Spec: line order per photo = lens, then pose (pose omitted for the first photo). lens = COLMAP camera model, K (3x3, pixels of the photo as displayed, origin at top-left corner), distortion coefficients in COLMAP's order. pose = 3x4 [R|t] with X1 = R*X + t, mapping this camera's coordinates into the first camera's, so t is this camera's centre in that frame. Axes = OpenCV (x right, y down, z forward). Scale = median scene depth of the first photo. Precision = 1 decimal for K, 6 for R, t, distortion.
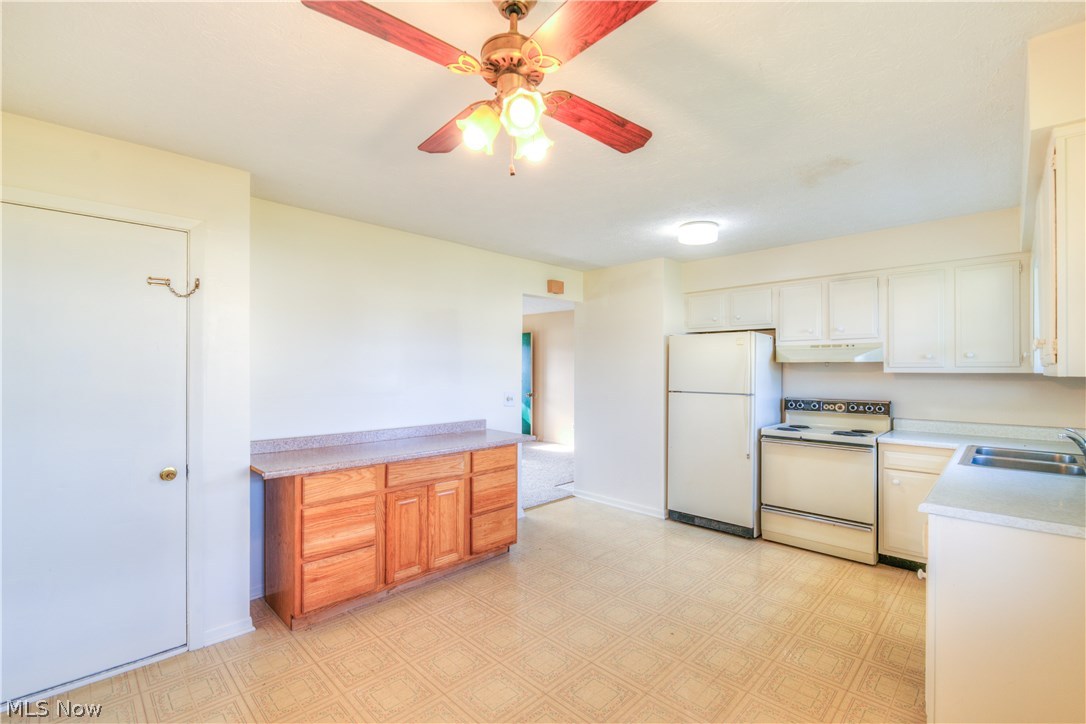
lens RADIAL K [[483.7, 0, 553.7], [0, 483.7, 362.2], [0, 0, 1]] dist [0.001727, -0.009087]
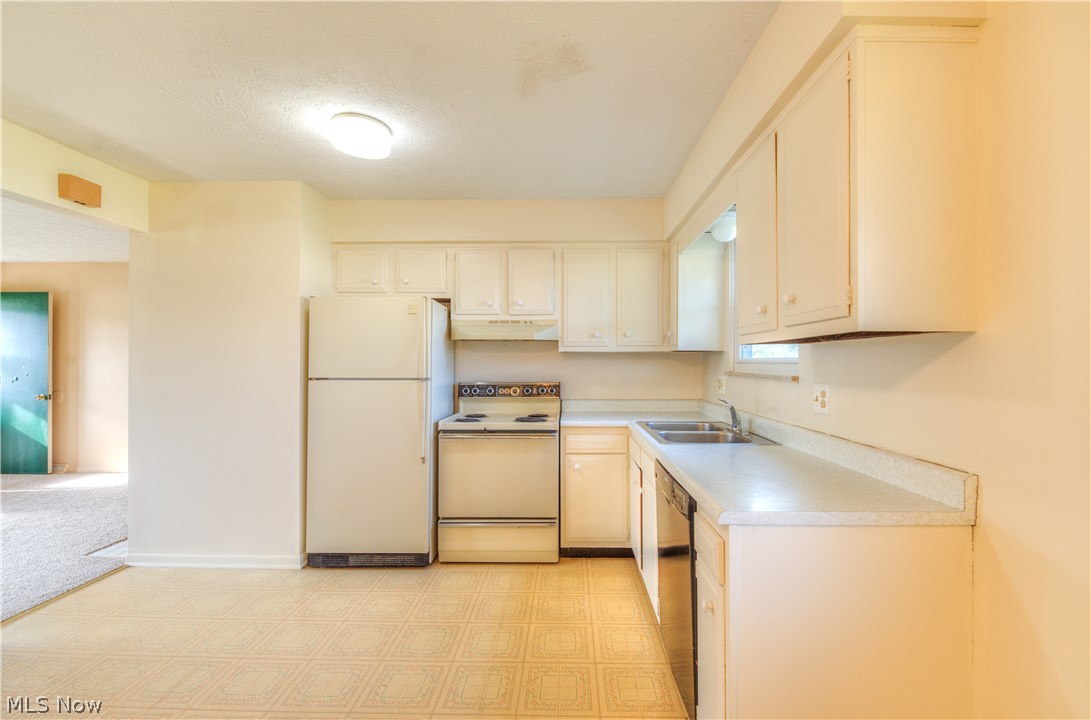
lens RADIAL K [[465.5, 0, 545.5], [0, 465.5, 360.0], [0, 0, 1]] dist [0.009179, -0.010128]
pose [[0.745948, 0.002164, 0.666001, 0.054514], [-0.005099, 0.999984, 0.002462, 0.033246], [-0.665985, -0.005232, 0.745947, 0.317249]]
